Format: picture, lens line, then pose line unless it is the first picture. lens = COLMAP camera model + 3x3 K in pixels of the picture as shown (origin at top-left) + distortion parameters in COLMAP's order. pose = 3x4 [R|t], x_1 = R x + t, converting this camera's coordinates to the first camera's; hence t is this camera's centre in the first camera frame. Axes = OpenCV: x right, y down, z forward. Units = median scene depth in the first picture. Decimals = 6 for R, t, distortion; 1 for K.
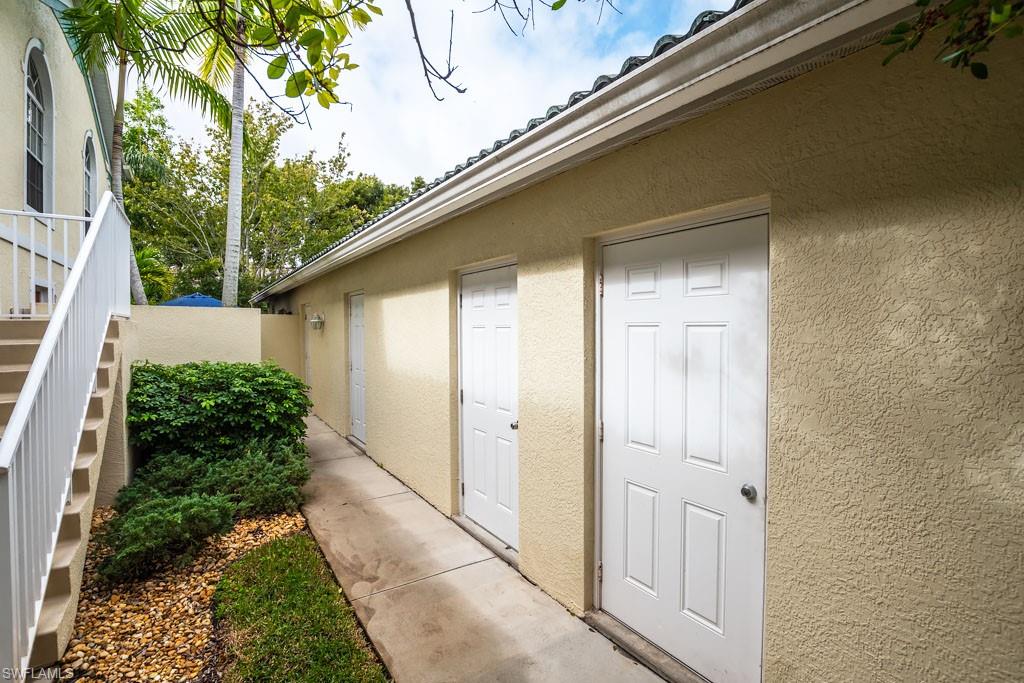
lens RADIAL K [[481.0, 0, 512.0], [0, 481.0, 341.5], [0, 0, 1]] dist [-0.000234, 0.000069]
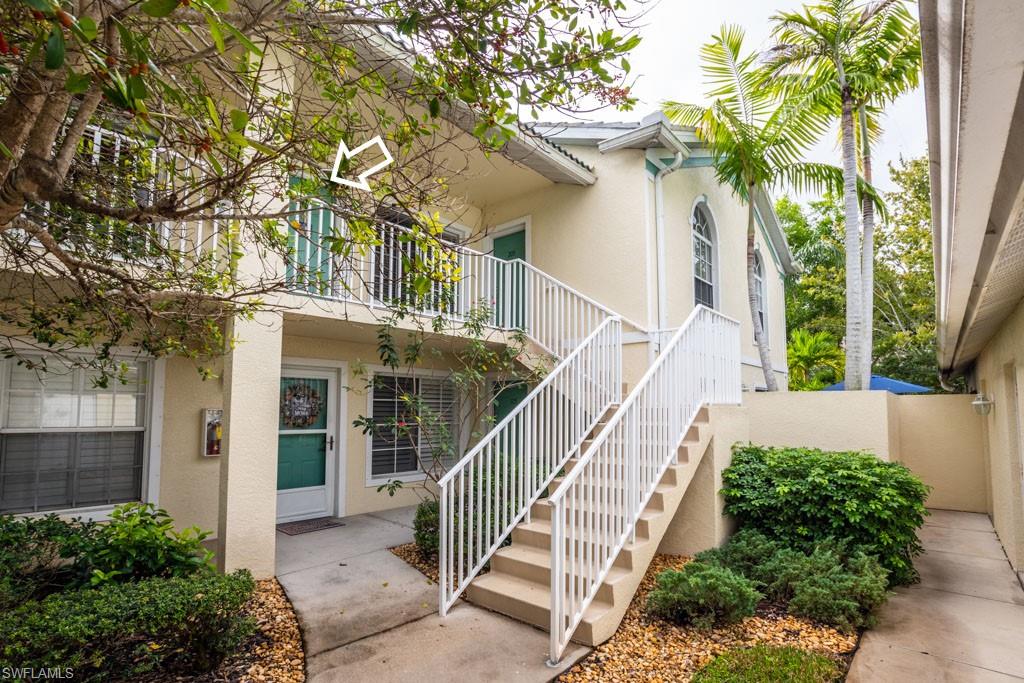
lens RADIAL K [[509.2, 0, 511.8], [0, 509.2, 380.3], [0, 0, 1]] dist [-0.003594, -0.000779]
pose [[0.280492, -0.052042, -0.958445, 0.260159], [-0.027062, 0.997703, -0.062094, -0.018388], [0.959475, 0.043354, 0.278439, 0.155854]]
